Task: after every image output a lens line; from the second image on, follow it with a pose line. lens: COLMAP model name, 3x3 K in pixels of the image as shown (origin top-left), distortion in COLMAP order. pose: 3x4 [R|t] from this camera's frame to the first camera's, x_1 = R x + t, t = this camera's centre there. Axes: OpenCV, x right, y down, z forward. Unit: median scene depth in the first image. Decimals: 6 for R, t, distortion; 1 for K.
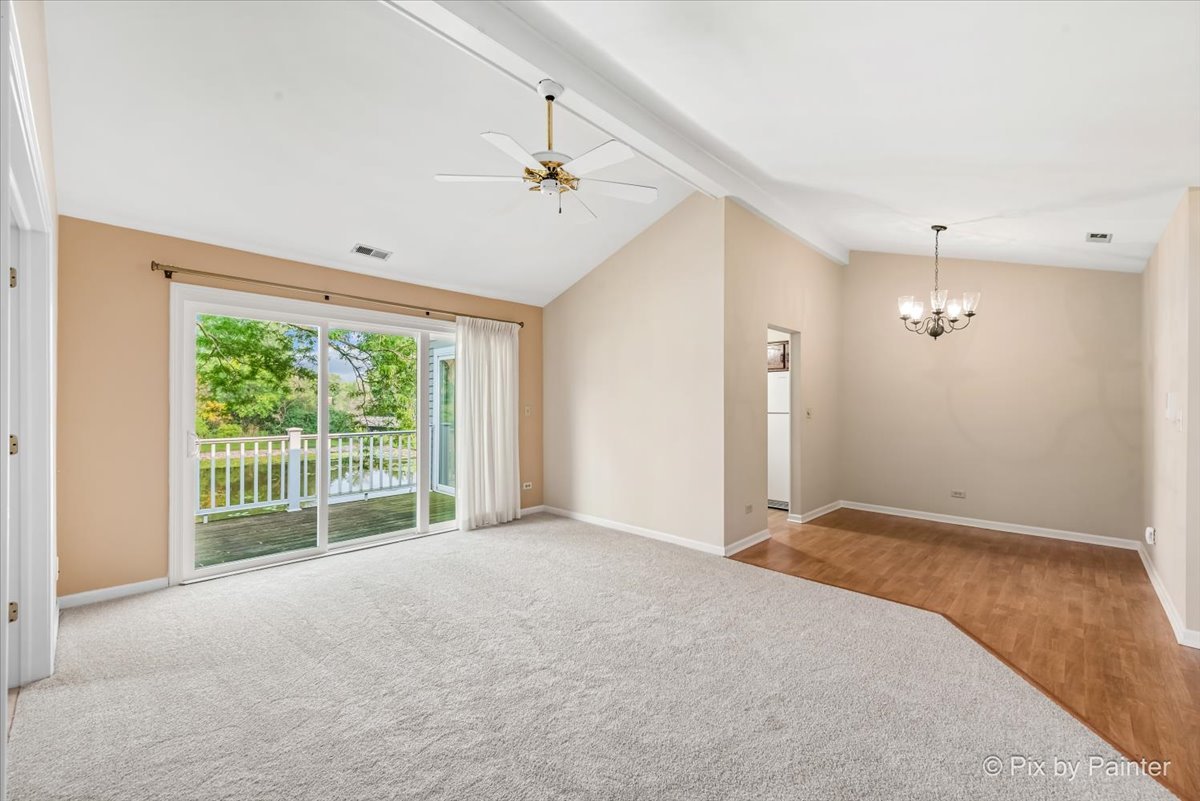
lens RADIAL K [[486.9, 0, 597.0], [0, 486.9, 406.5], [0, 0, 1]] dist [0.006899, -0.000338]
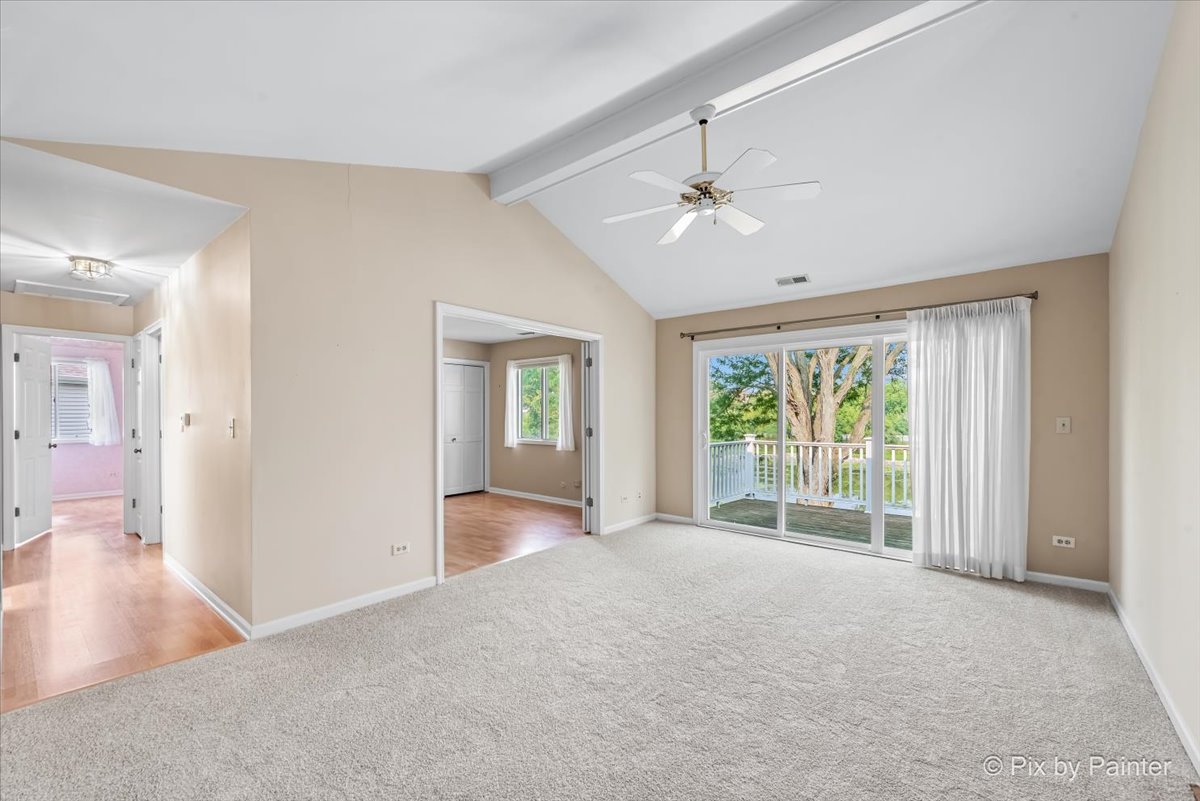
lens RADIAL K [[491.3, 0, 602.3], [0, 491.3, 417.5], [0, 0, 1]] dist [0.001324, -0.000122]
pose [[0.062751, 0.000201, -0.998029, 0.587836], [-0.006108, 0.999981, -0.000183, 0.004227], [0.998011, 0.006107, 0.062751, 0.444388]]
